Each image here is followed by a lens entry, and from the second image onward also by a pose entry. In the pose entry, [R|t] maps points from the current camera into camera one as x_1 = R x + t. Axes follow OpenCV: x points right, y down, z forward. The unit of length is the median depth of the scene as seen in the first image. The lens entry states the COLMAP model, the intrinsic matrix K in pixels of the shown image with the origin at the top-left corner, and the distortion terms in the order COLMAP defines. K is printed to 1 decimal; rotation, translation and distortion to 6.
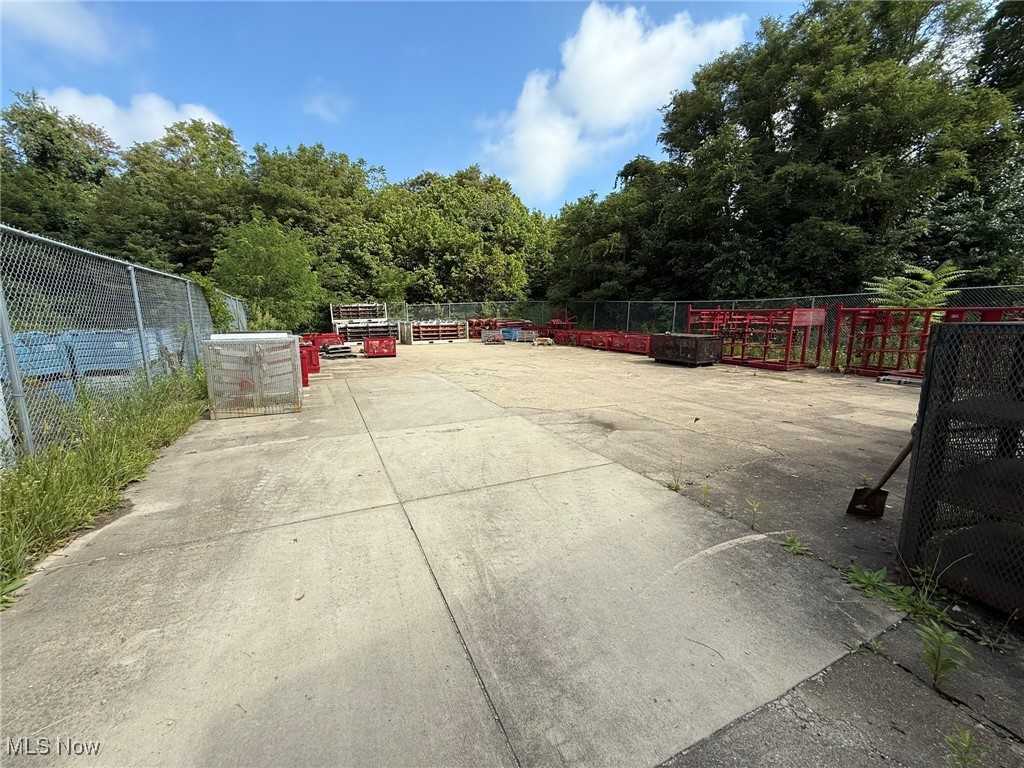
lens RADIAL K [[410.5, 0, 510.4], [0, 410.5, 385.1], [0, 0, 1]] dist [0.000902, 0.000101]
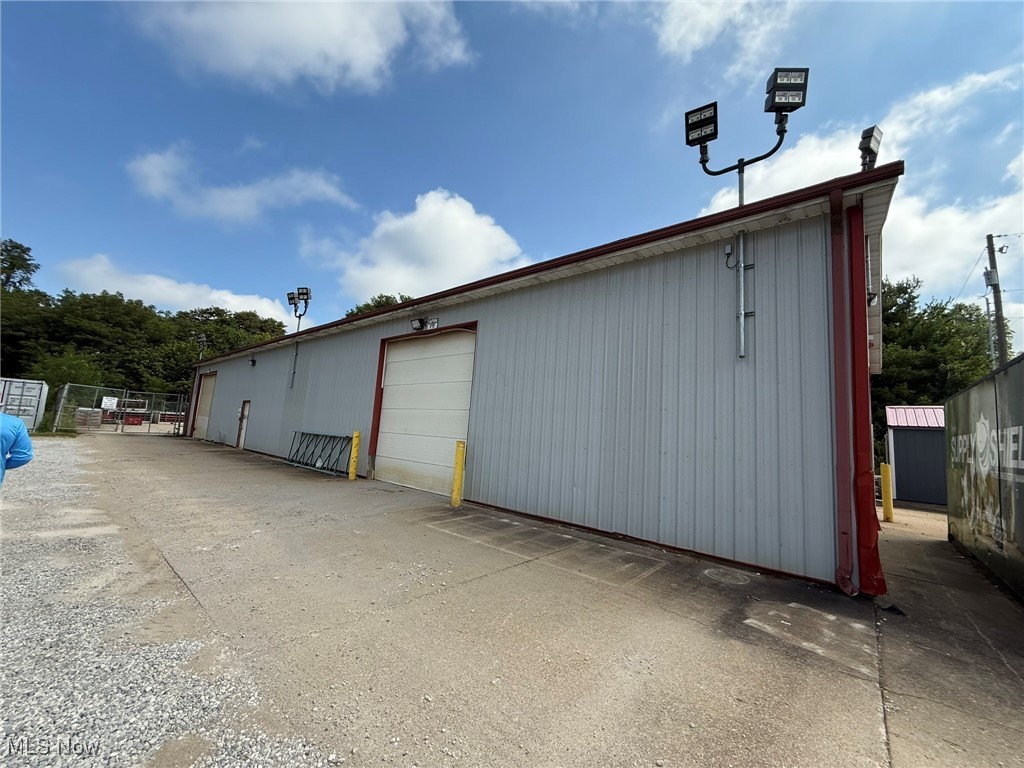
lens RADIAL K [[410.5, 0, 514.1], [0, 410.5, 383.4], [0, 0, 1]] dist [0.000902, 0.000101]
pose [[0.917466, 0.102261, 0.384446, 0.339704], [0.004618, 0.963593, -0.267333, 0.153989], [-0.397787, 0.247044, 0.883592, -0.888797]]
